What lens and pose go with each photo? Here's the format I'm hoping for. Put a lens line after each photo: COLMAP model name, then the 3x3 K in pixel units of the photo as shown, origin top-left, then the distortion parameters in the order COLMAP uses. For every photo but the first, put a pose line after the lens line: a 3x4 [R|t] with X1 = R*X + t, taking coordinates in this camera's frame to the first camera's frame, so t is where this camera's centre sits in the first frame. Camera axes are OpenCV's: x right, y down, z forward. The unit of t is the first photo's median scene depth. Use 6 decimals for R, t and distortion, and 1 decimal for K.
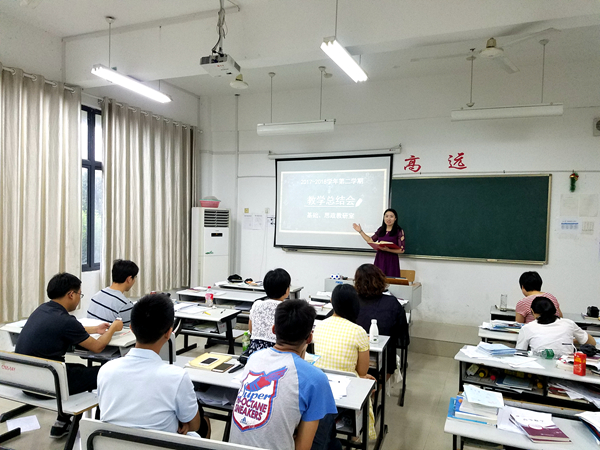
lens RADIAL K [[450.4, 0, 299.2], [0, 450.4, 225.4], [0, 0, 1]] dist [0.015520, -0.001439]
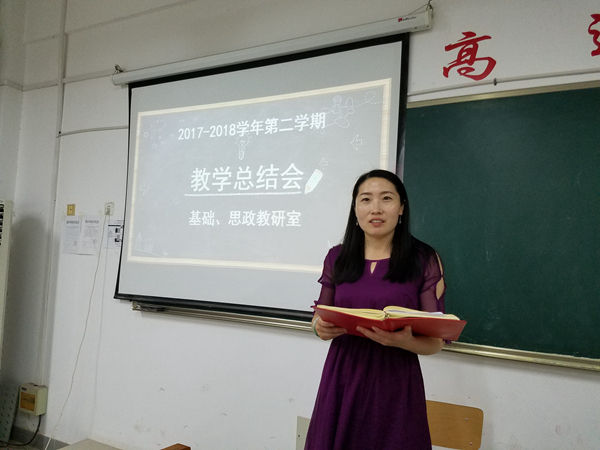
lens RADIAL K [[450.4, 0, 315.7], [0, 450.4, 229.5], [0, 0, 1]] dist [0.015520, -0.001439]
pose [[0.997991, 0.016256, -0.061236, 0.154885], [-0.020417, 0.997480, -0.067950, 0.010994], [0.059977, 0.069064, 0.995808, 0.643735]]
